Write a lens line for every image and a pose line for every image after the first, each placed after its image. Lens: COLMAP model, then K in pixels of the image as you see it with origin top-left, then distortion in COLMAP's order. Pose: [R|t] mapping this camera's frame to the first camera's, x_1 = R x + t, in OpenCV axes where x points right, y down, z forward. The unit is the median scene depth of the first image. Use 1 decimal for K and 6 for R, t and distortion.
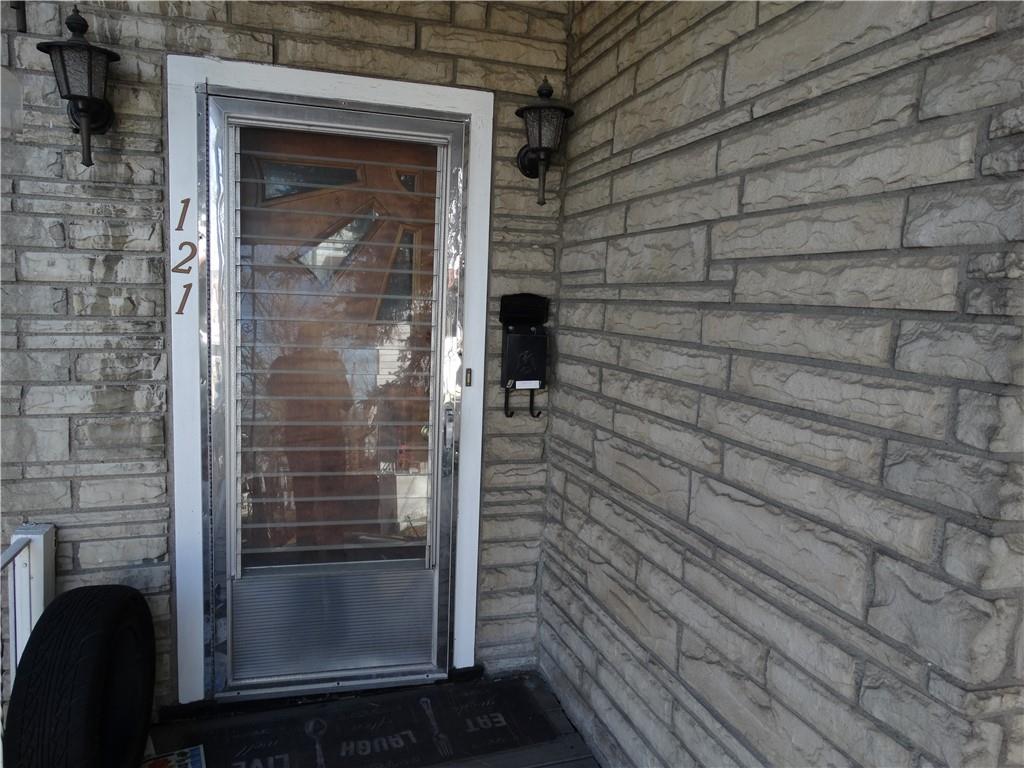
lens RADIAL K [[722.1, 0, 511.9], [0, 722.1, 384.2], [0, 0, 1]] dist [0.009263, 0.002108]
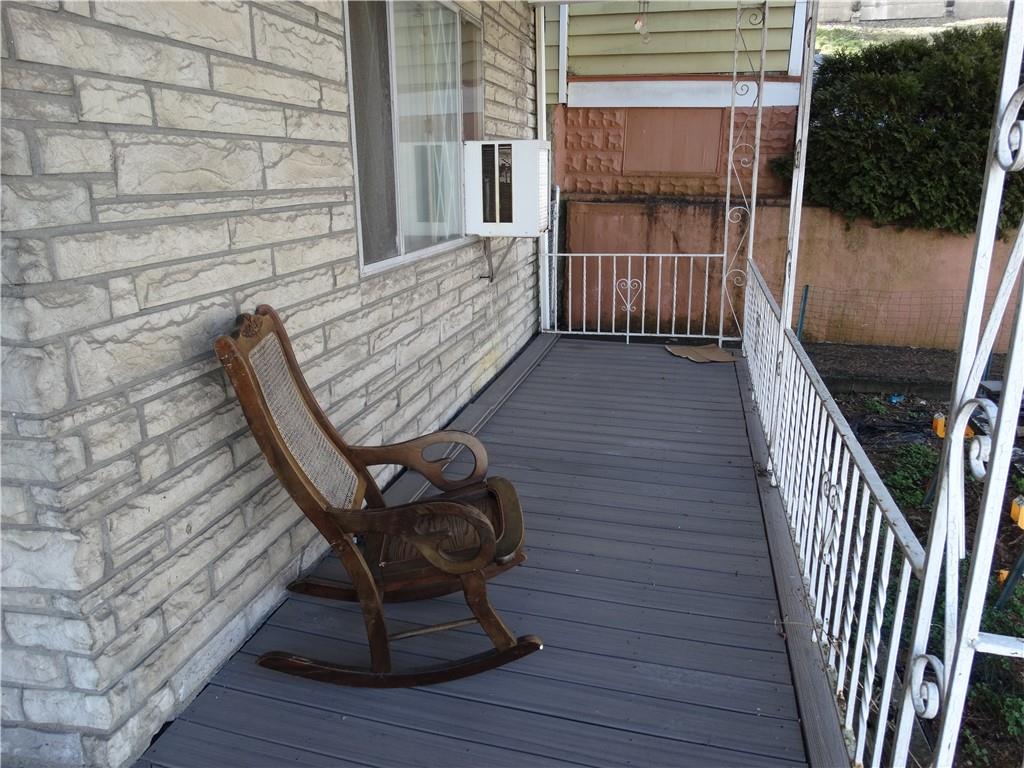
lens RADIAL K [[722.1, 0, 513.5], [0, 722.1, 377.4], [0, 0, 1]] dist [0.009263, 0.002108]
pose [[0.505362, -0.280880, 0.815914, 0.009522], [0.129441, 0.959518, 0.250142, 0.131630], [-0.853144, -0.020799, 0.521261, -0.403968]]
